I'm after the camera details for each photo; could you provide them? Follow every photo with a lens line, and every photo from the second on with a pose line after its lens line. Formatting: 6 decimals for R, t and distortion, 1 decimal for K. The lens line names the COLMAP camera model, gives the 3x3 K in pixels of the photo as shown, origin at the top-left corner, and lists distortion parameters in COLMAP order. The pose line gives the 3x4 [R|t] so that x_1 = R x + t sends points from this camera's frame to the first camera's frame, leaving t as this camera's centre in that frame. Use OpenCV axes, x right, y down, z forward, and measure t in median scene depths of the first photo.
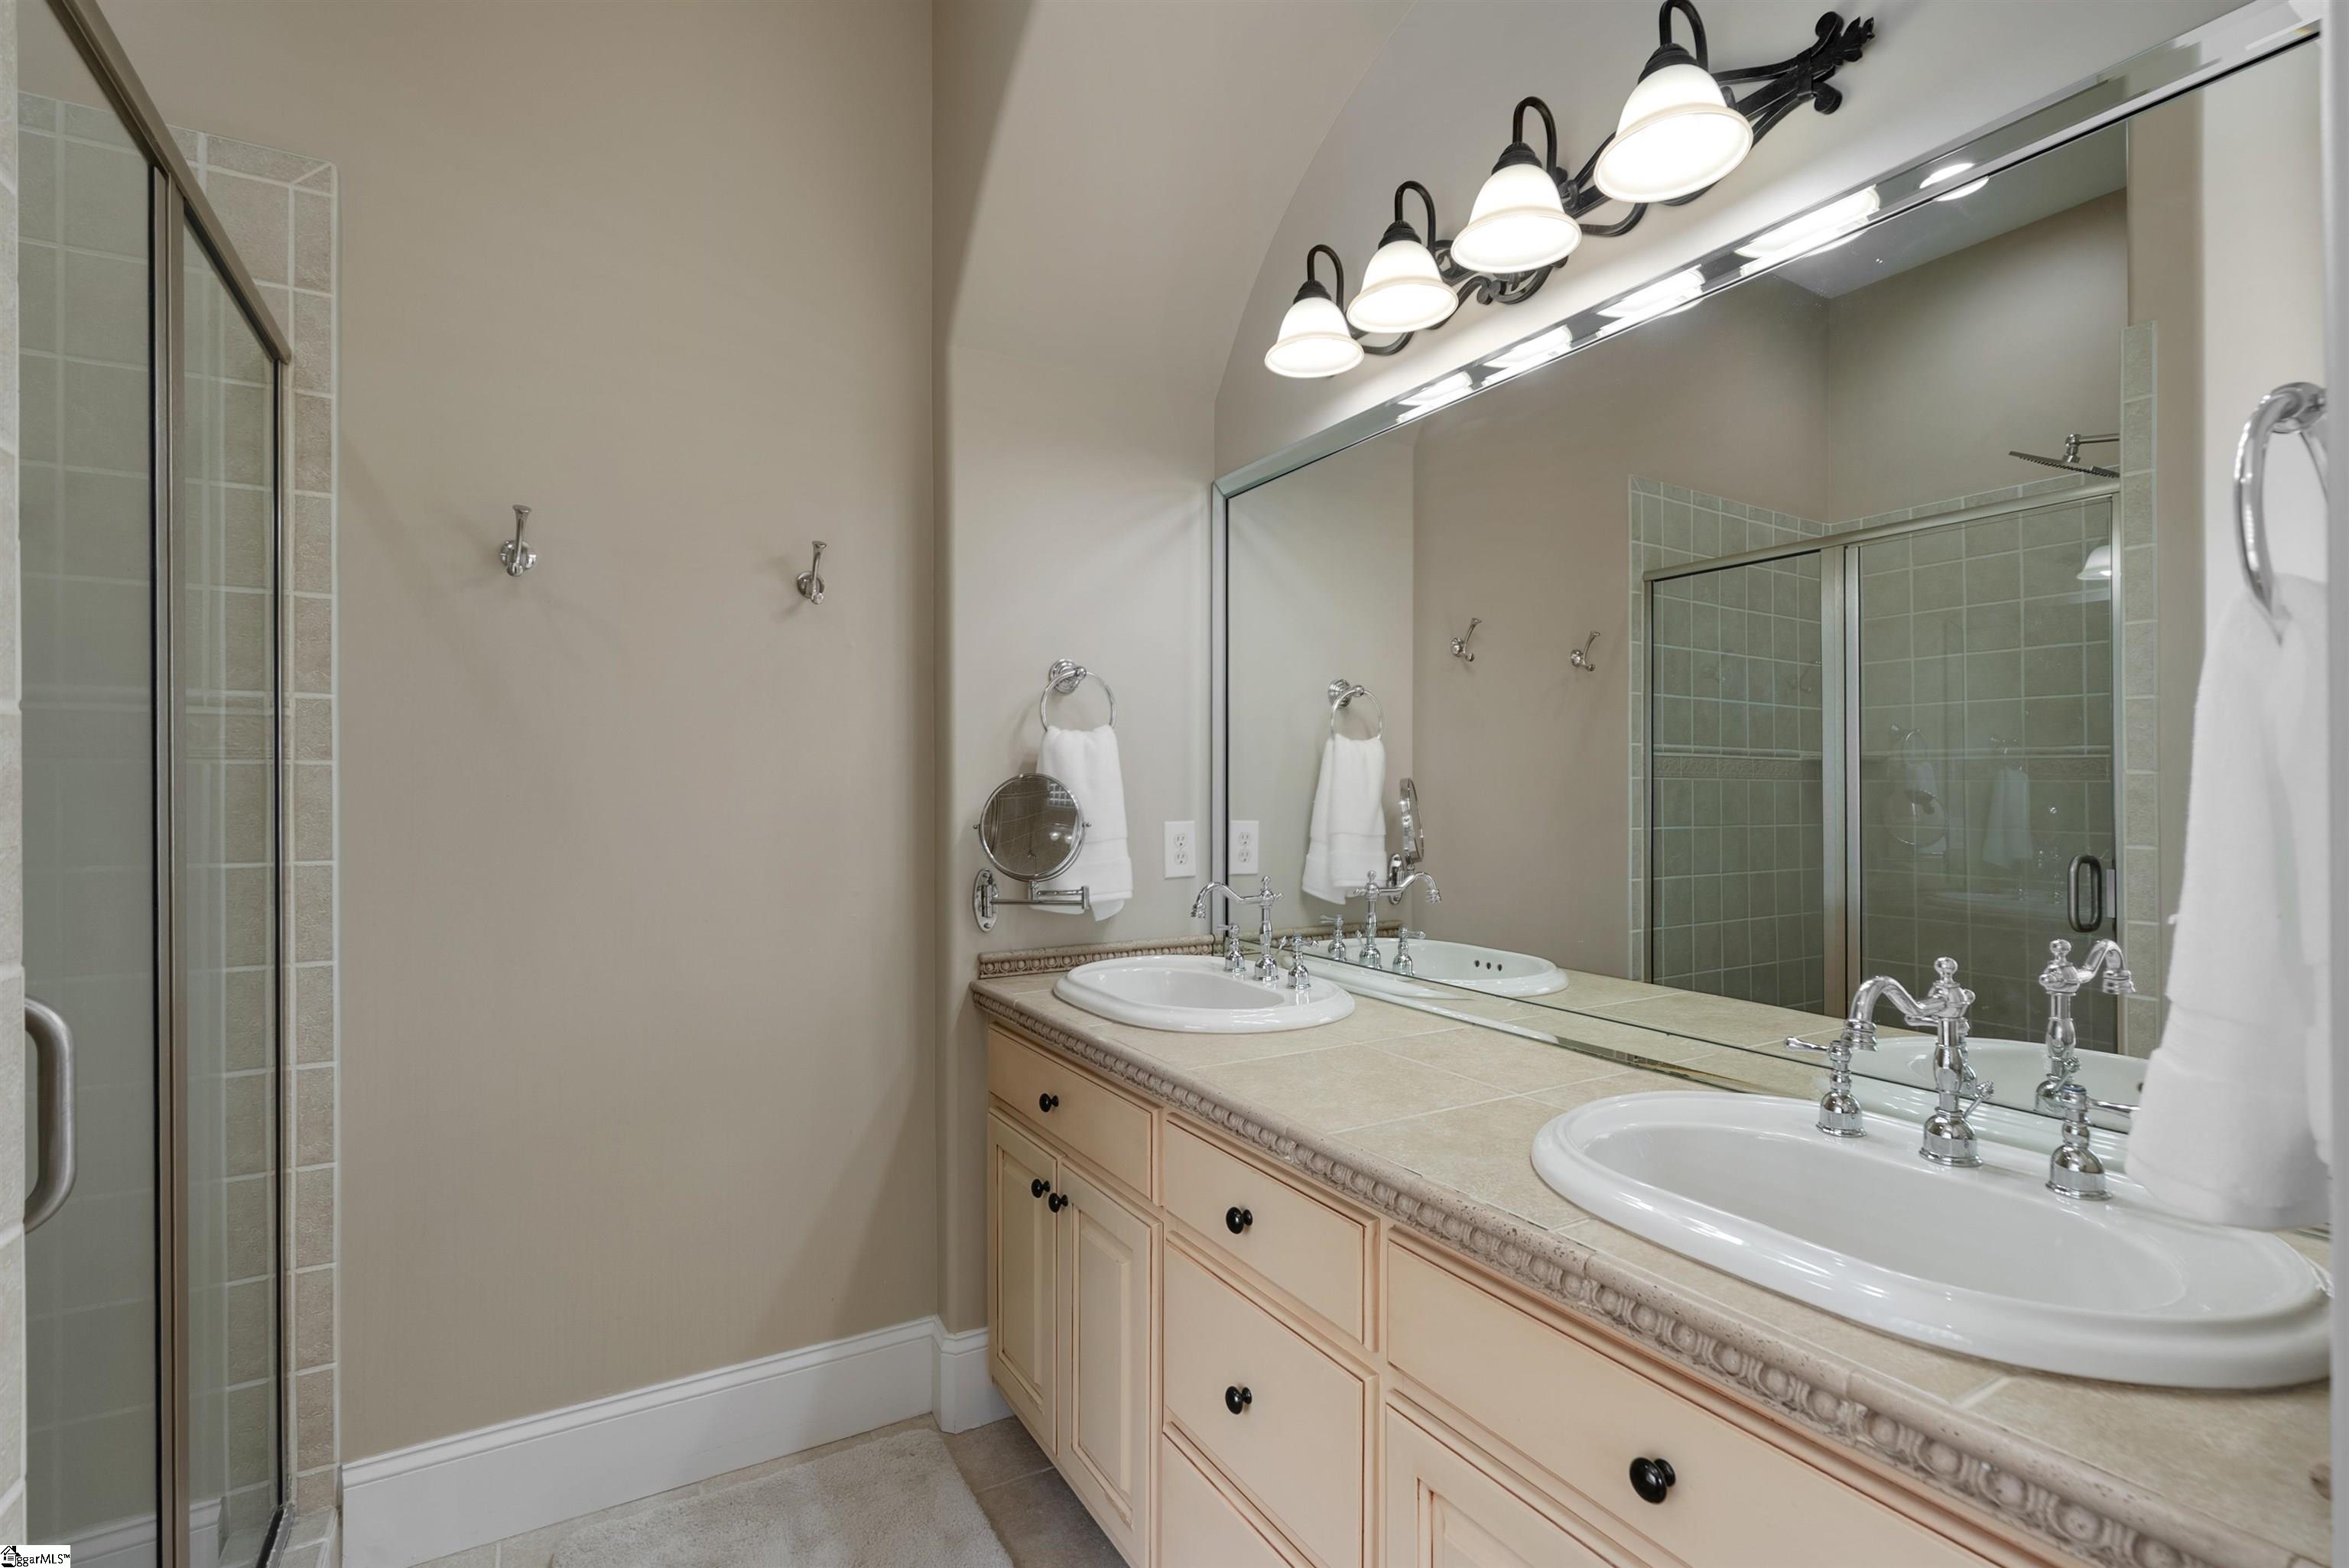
lens RADIAL K [[1072.5, 0, 1174.5], [0, 1072.5, 784.0], [0, 0, 1]] dist [-0.001441, 0.001227]
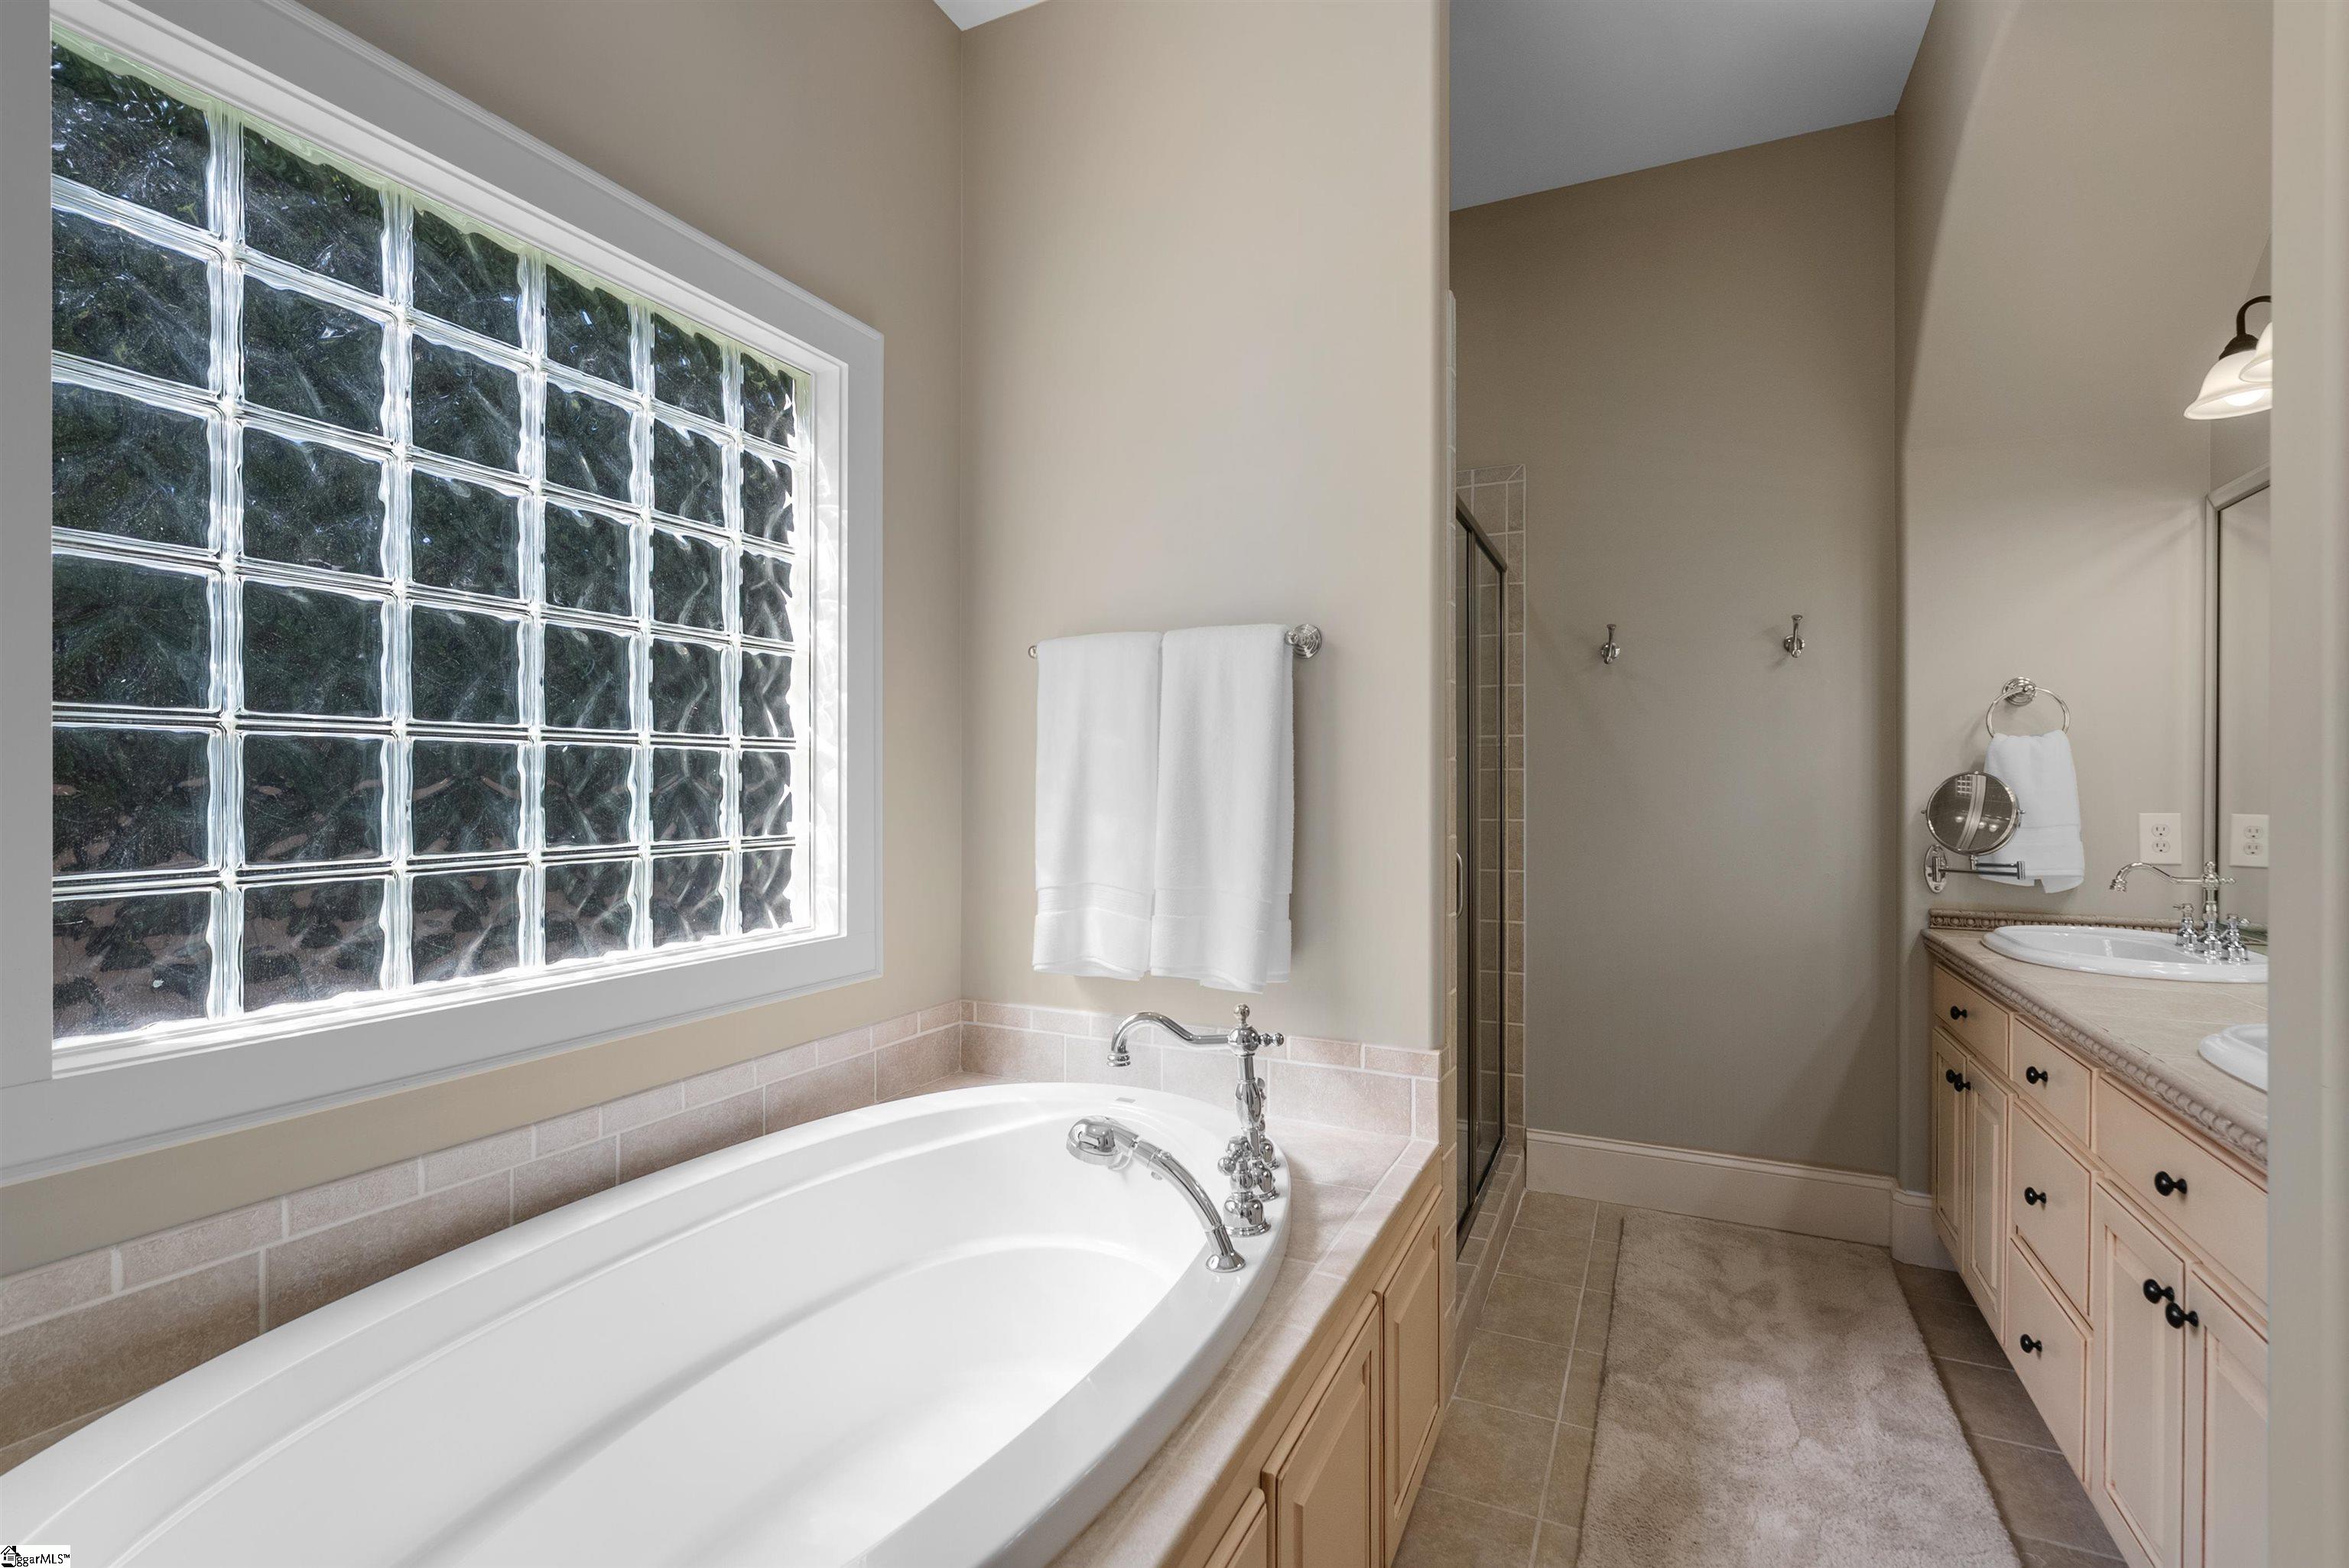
lens RADIAL K [[1062.6, 0, 1186.8], [0, 1062.6, 794.8], [0, 0, 1]] dist [-0.013150, 0.005348]
pose [[0.572382, 0.009860, -0.819928, 0.376165], [0.001615, 0.999912, 0.013152, -0.000052], [0.819986, -0.008852, 0.572316, -0.510340]]
